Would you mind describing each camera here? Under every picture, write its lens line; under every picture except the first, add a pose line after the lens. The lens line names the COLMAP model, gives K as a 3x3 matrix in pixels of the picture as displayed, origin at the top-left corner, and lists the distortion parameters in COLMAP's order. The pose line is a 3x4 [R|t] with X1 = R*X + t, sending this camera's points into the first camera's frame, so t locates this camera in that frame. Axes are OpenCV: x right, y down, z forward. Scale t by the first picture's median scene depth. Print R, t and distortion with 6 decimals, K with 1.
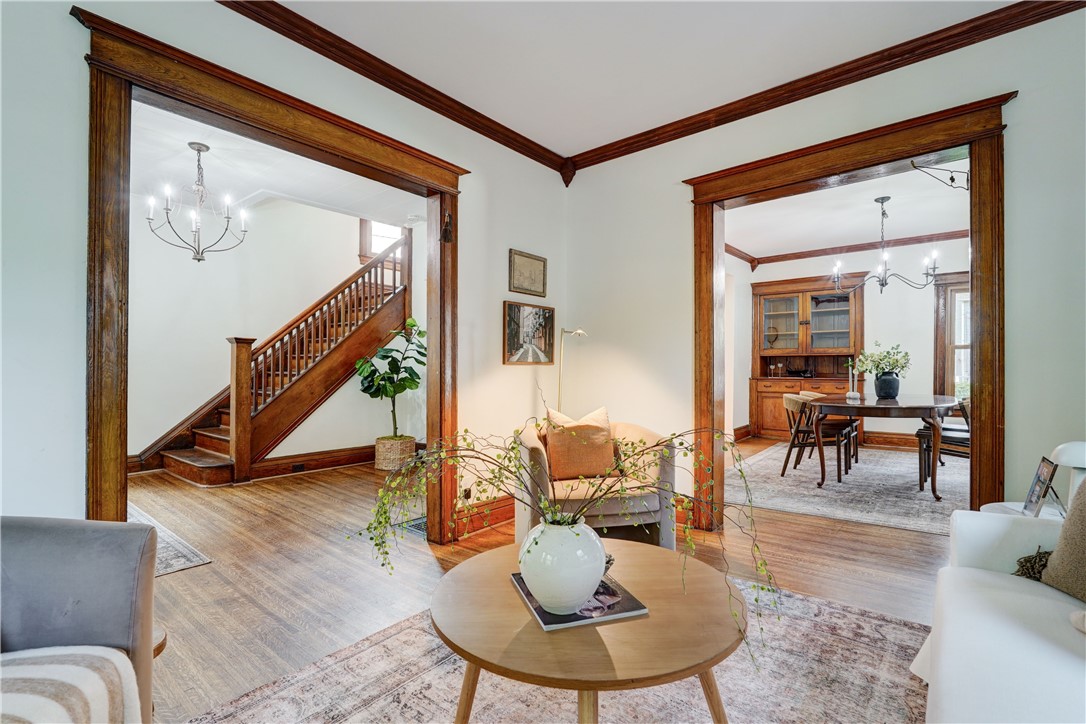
lens RADIAL K [[492.3, 0, 544.9], [0, 492.3, 364.0], [0, 0, 1]] dist [-0.002962, 0.000971]
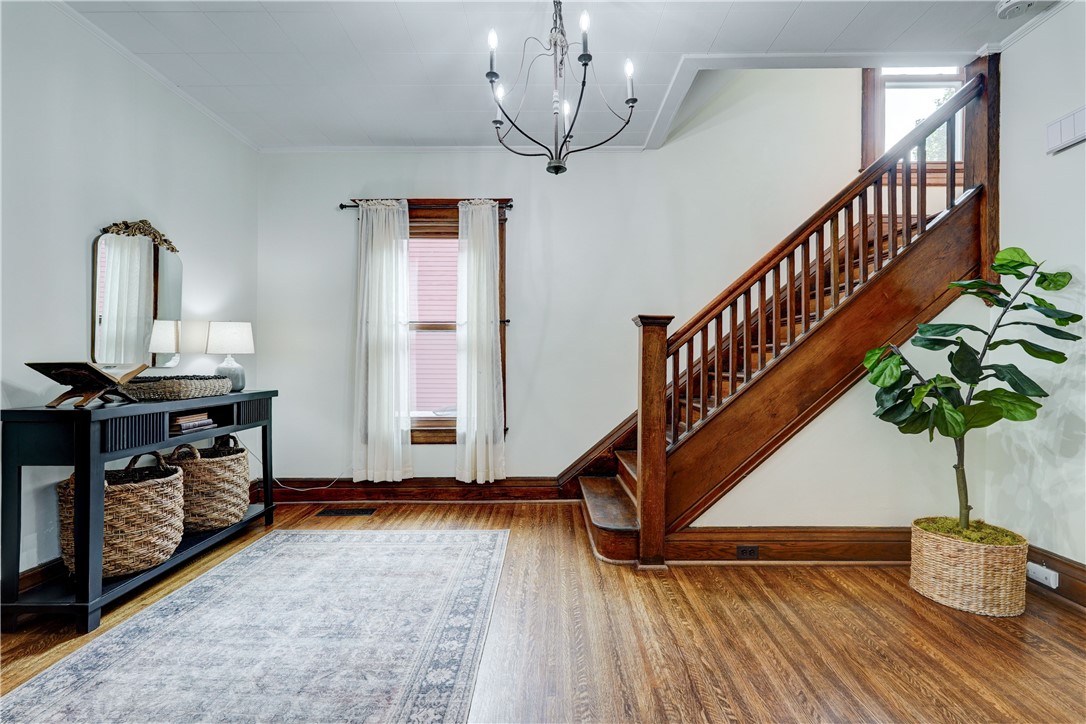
lens RADIAL K [[492.3, 0, 544.9], [0, 492.3, 364.0], [0, 0, 1]] dist [-0.002962, 0.000971]
pose [[0.622657, 0.003316, -0.782488, -0.200823], [0.007318, 0.999923, 0.010061, -0.002490], [0.782461, -0.011991, 0.622585, 0.452198]]
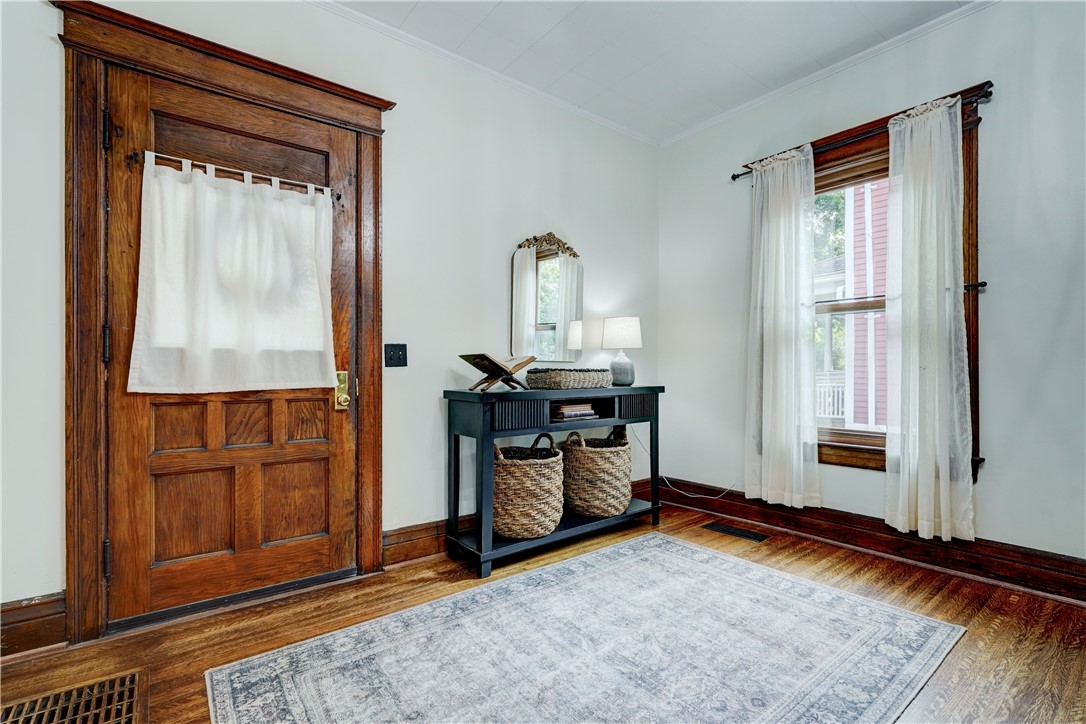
lens RADIAL K [[503.4, 0, 553.7], [0, 503.4, 369.2], [0, 0, 1]] dist [-0.017623, 0.009343]
pose [[-0.215813, 0.000978, -0.976434, -0.276076], [0.011287, 0.999935, -0.001493, 0.013481], [0.976370, -0.011344, -0.215810, 0.576920]]
